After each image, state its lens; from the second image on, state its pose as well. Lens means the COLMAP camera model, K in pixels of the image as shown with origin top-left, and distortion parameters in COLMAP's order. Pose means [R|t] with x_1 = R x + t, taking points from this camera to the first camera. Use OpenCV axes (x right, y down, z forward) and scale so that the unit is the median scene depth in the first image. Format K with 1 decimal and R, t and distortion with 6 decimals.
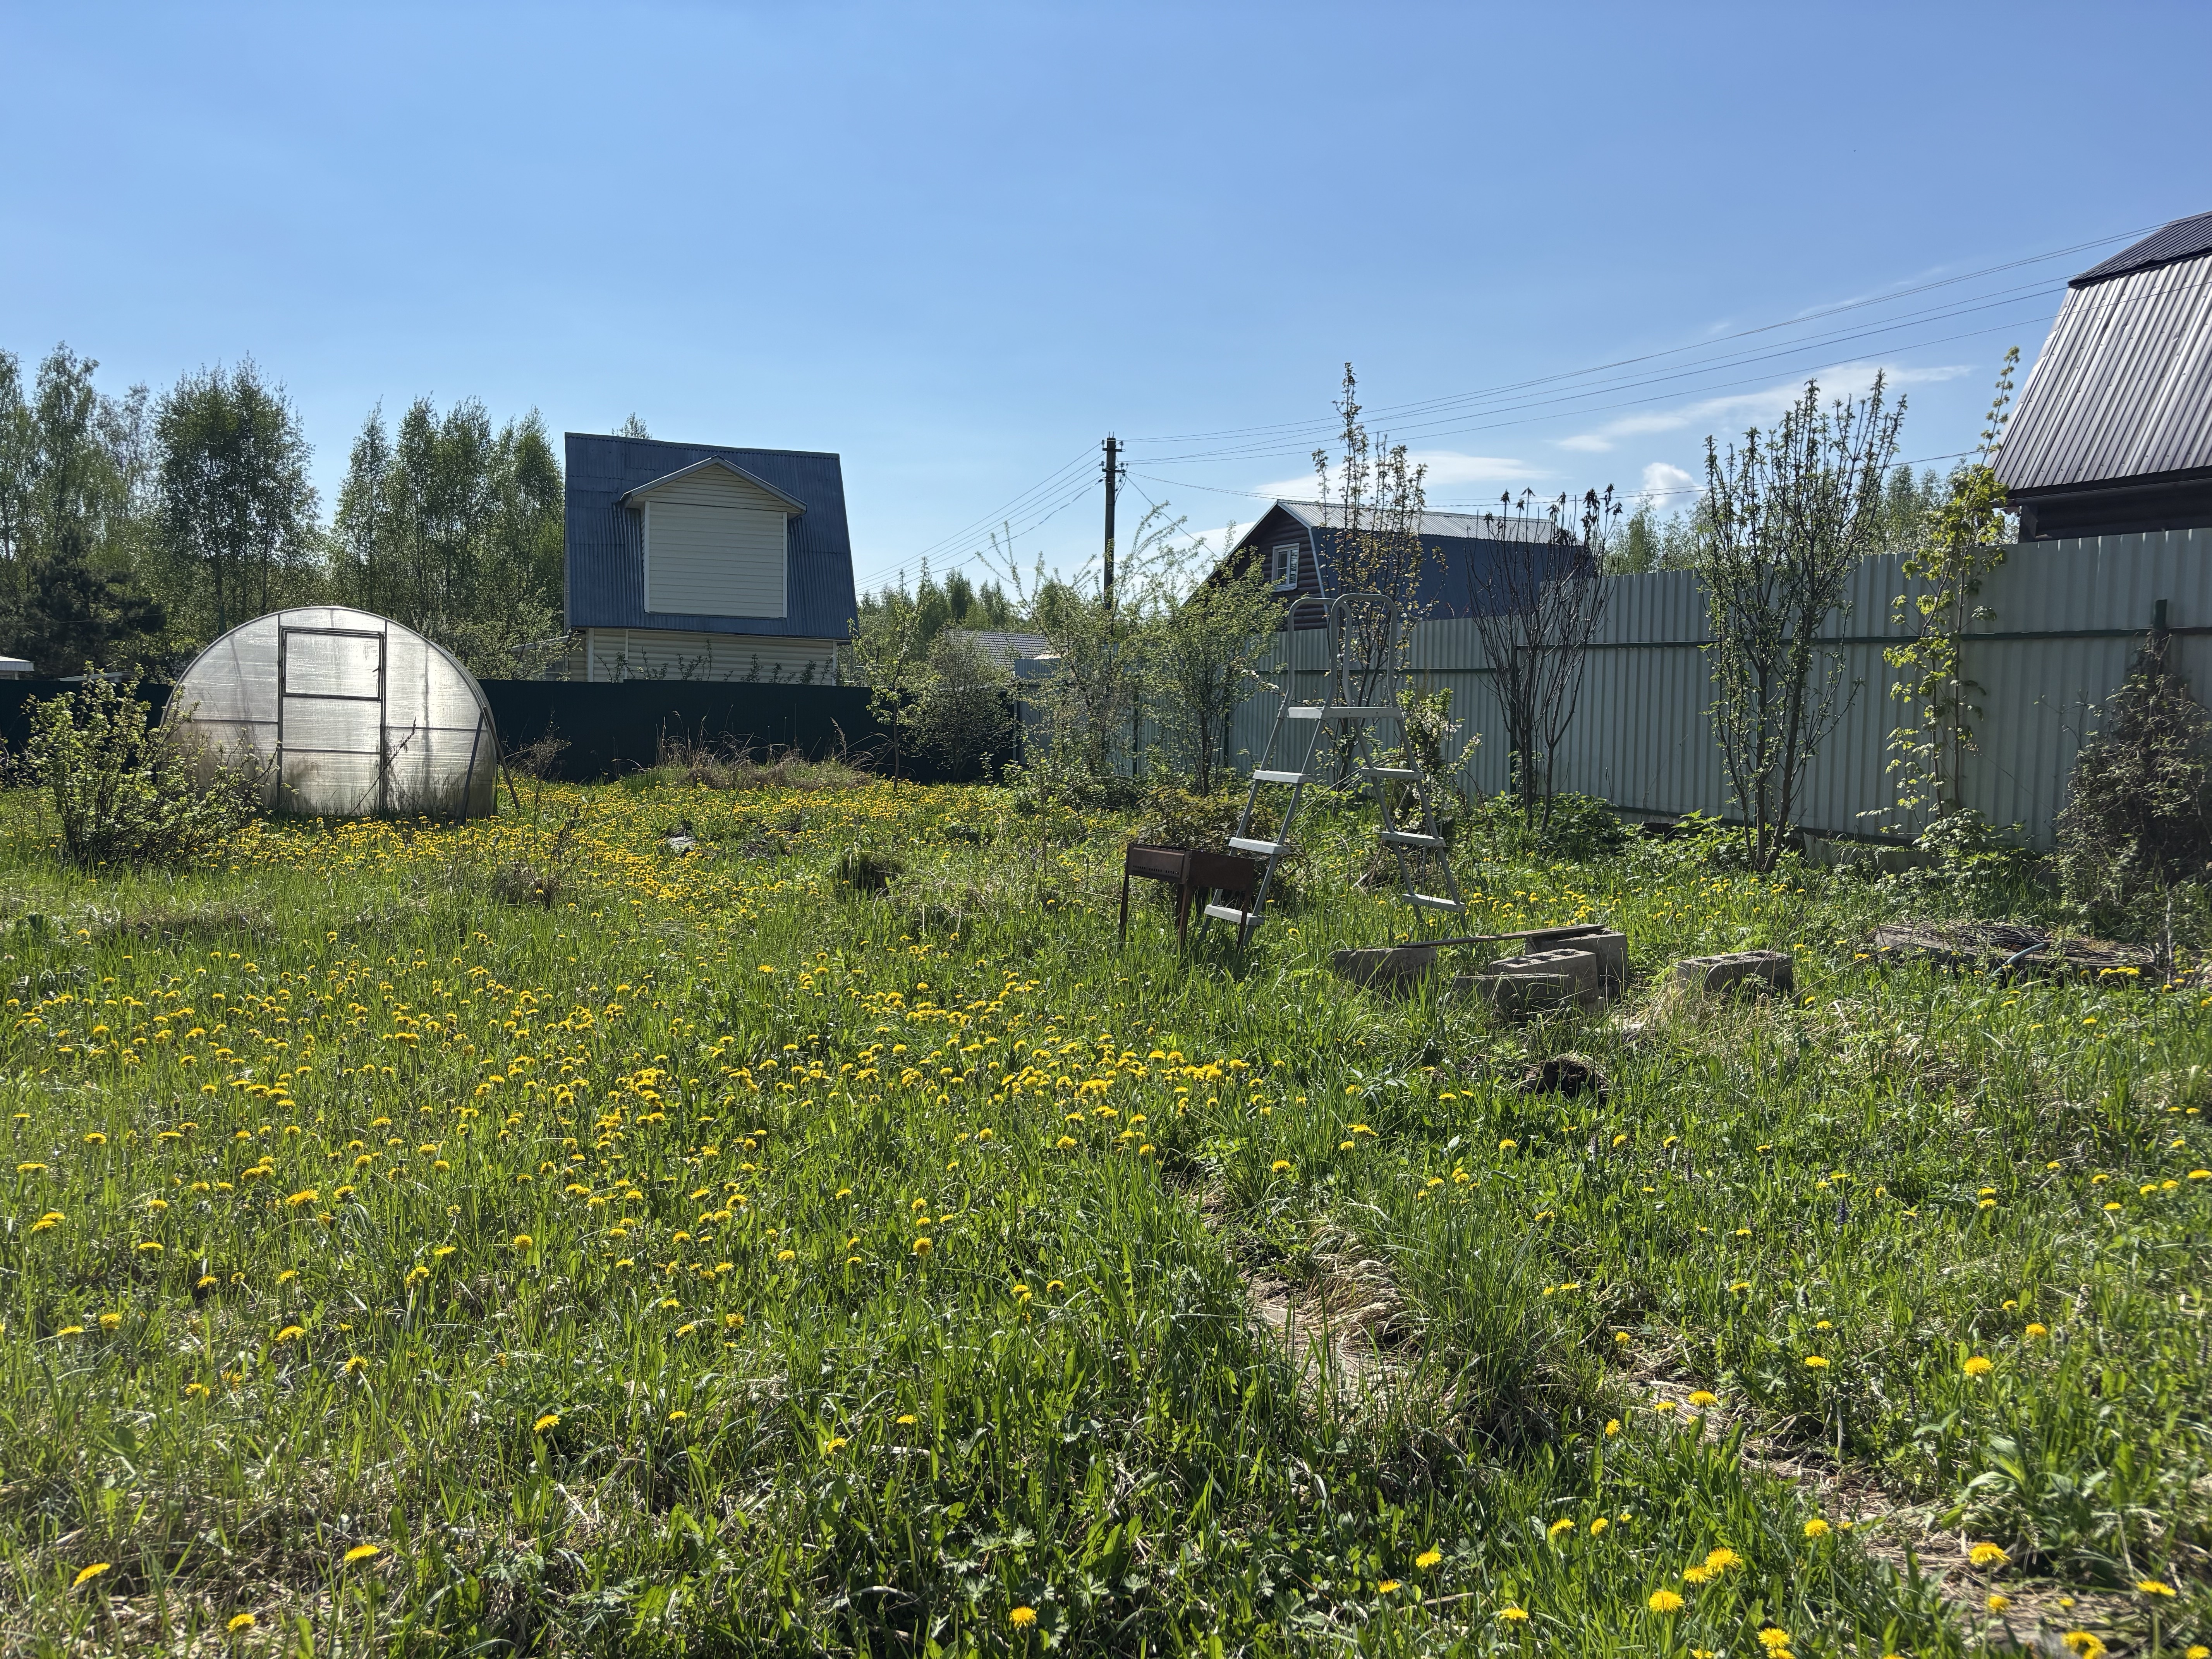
lens RADIAL K [[1687.3, 0, 1123.6], [0, 1687.3, 835.1], [0, 0, 1]] dist [0.047624, -0.069861]
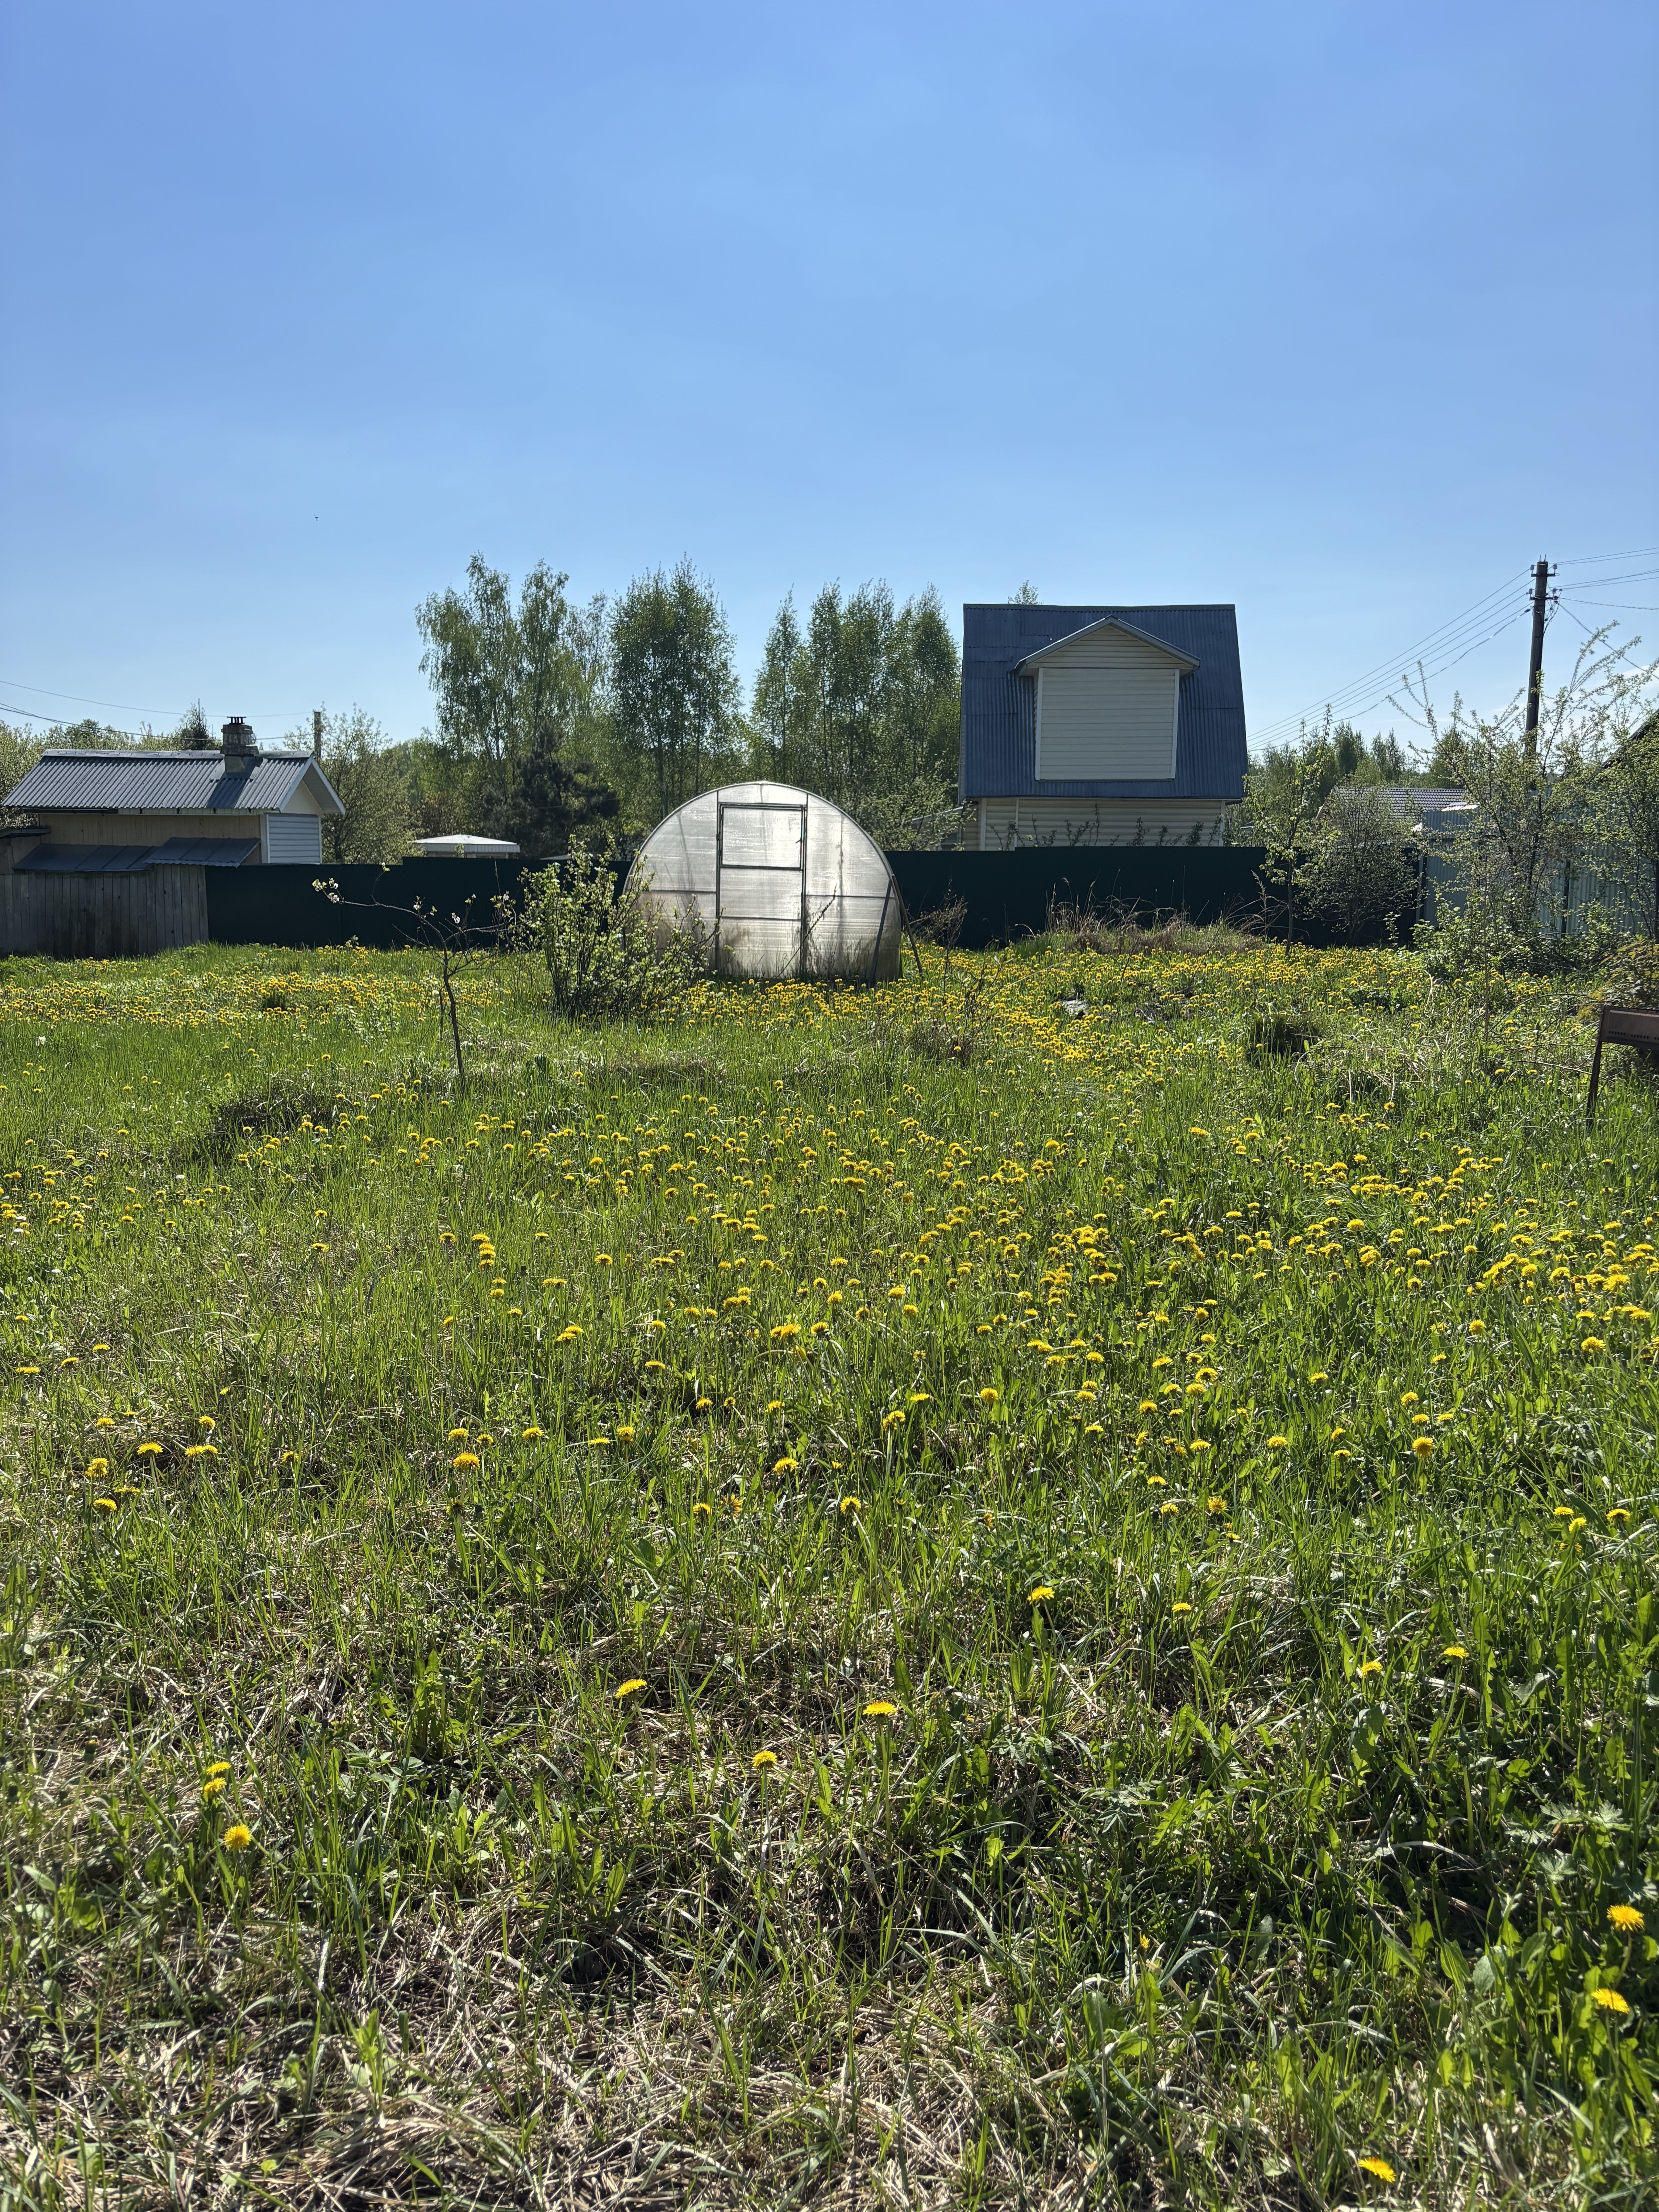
lens RADIAL K [[1687.3, 0, 823.7], [0, 1687.3, 1115.9], [0, 0, 1]] dist [0.047624, -0.069861]
pose [[0.924483, 0.035034, -0.379610, -0.037426], [-0.010016, 0.997657, 0.067680, 0.007244], [0.381092, -0.058767, 0.922668, 0.037406]]
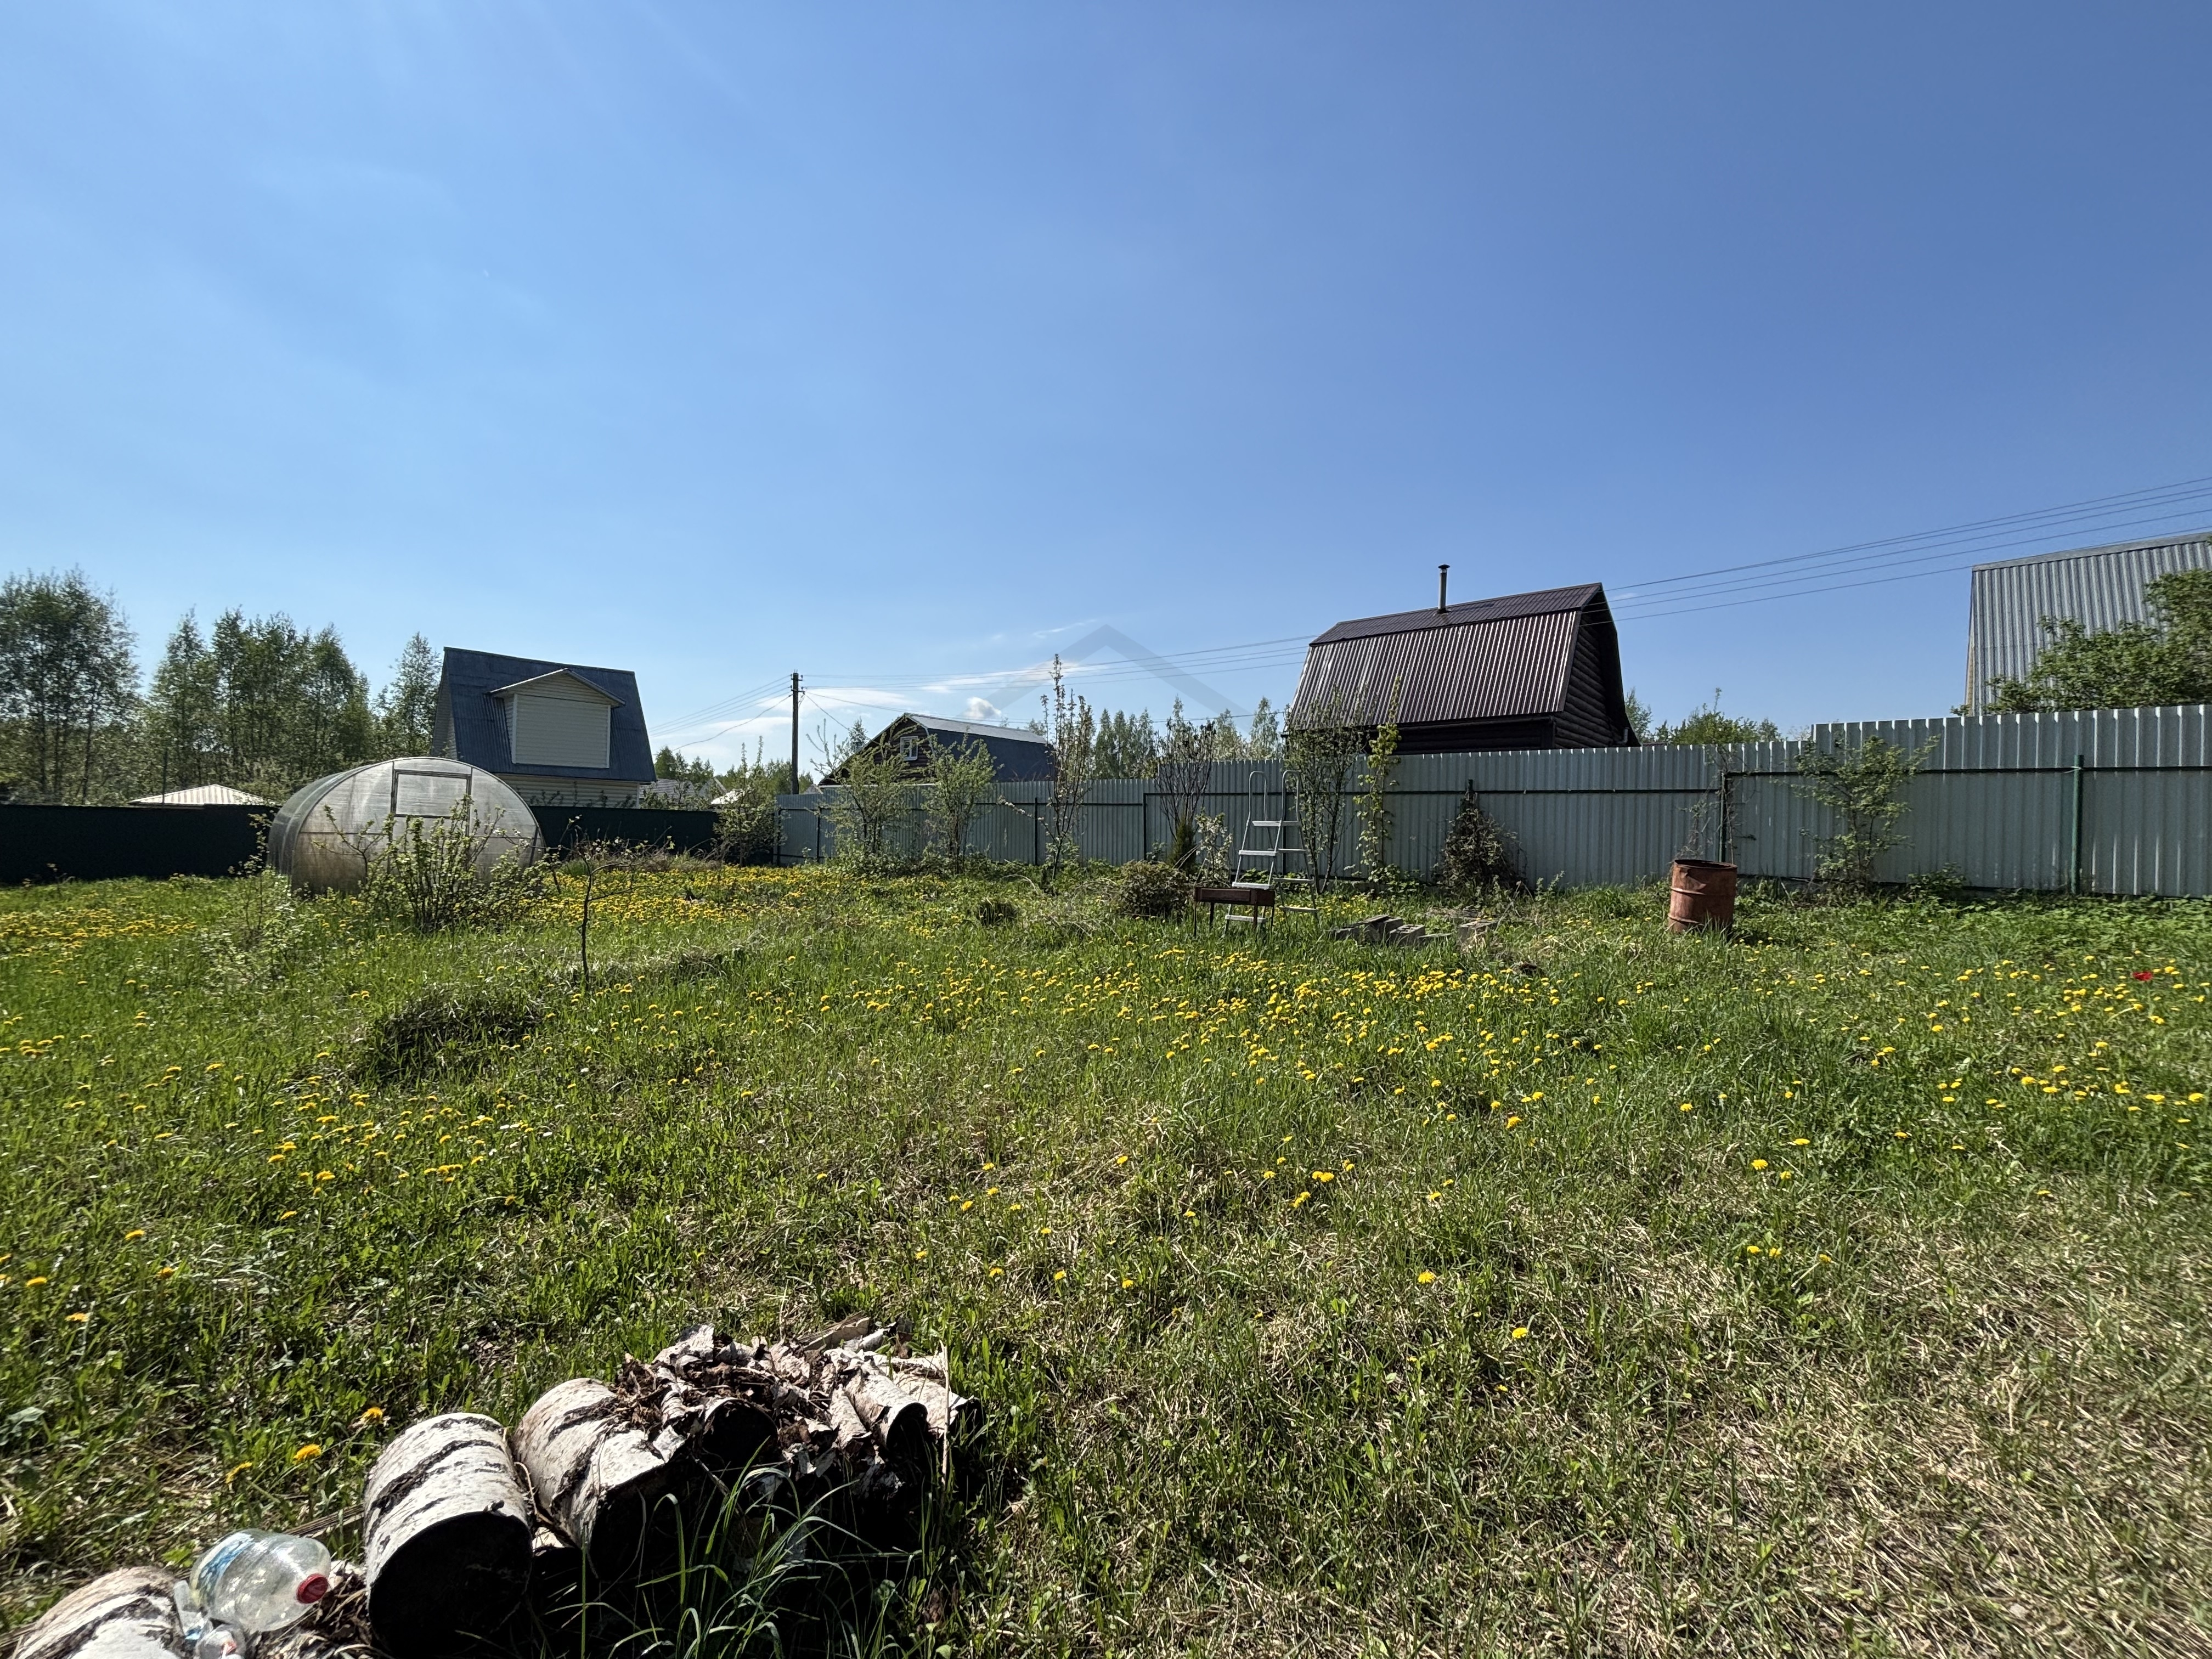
lens RADIAL K [[885.0, 0, 1101.6], [0, 885.0, 826.1], [0, 0, 1]] dist [-0.000690, -0.000336]
pose [[0.895312, -0.004023, 0.445422, -0.642599], [0.035252, 0.997463, -0.061849, -0.006523], [-0.444043, 0.071077, 0.893182, 0.075724]]
